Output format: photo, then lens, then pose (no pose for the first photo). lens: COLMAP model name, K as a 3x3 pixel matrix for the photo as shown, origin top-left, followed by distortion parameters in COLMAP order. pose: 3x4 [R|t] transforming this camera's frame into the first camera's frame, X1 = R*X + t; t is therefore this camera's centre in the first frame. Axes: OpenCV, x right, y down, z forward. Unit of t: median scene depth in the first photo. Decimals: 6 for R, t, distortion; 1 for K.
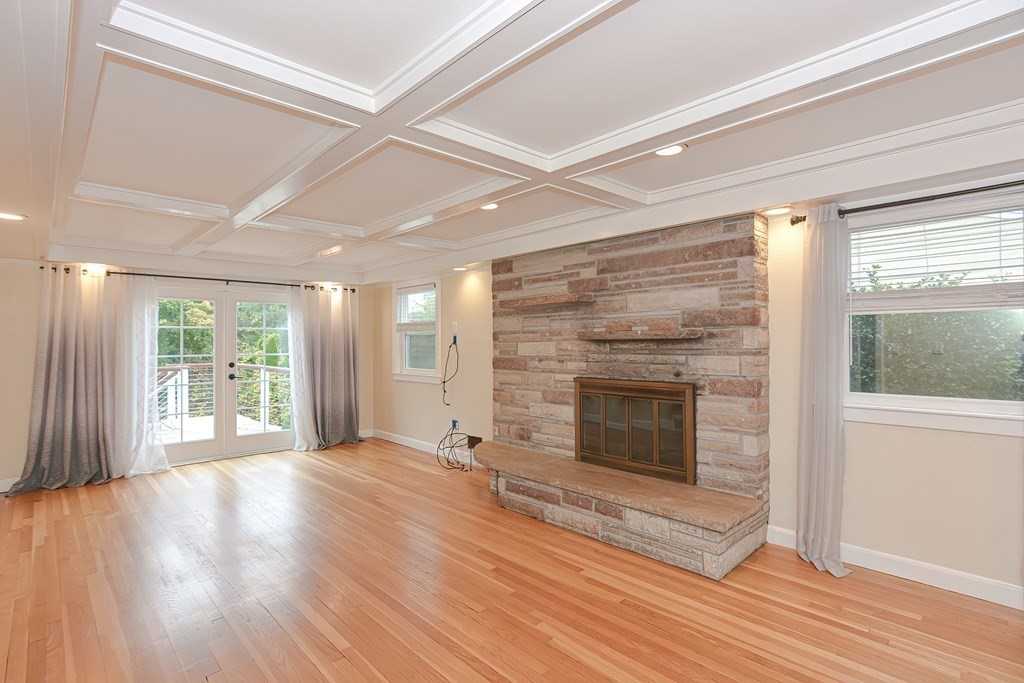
lens RADIAL K [[502.7, 0, 515.0], [0, 502.7, 339.2], [0, 0, 1]] dist [-0.023233, 0.009573]
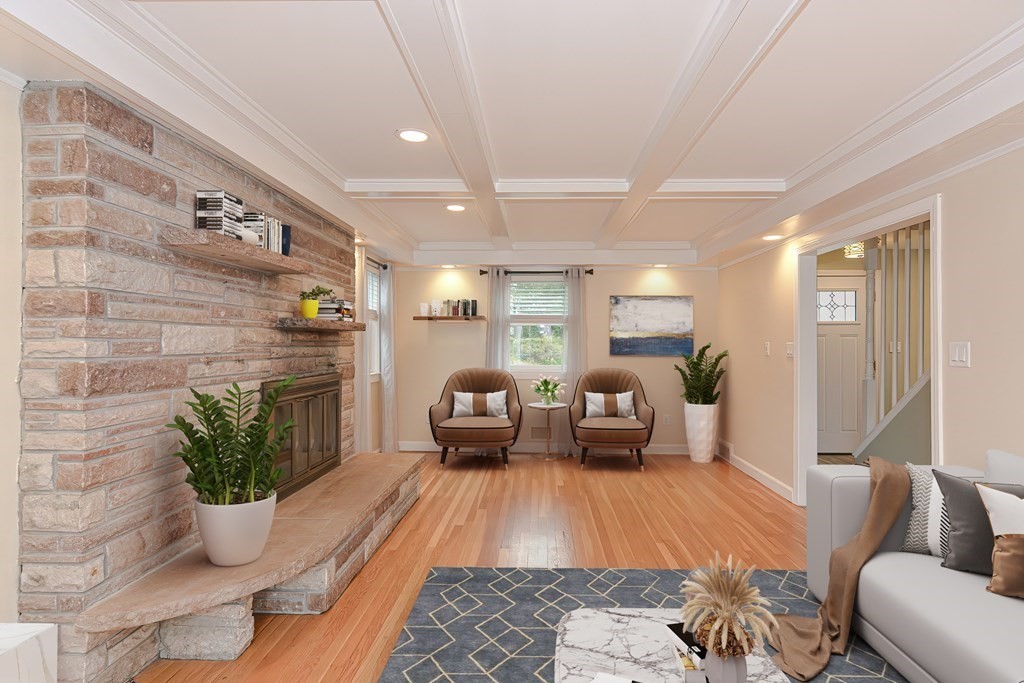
lens RADIAL K [[502.7, 0, 529.3], [0, 502.7, 345.7], [0, 0, 1]] dist [-0.023233, 0.009573]
pose [[-0.695601, 0.004340, 0.718415, -0.568210], [-0.001086, 0.999974, -0.007093, 0.029736], [-0.718427, -0.005714, -0.695579, 1.156658]]
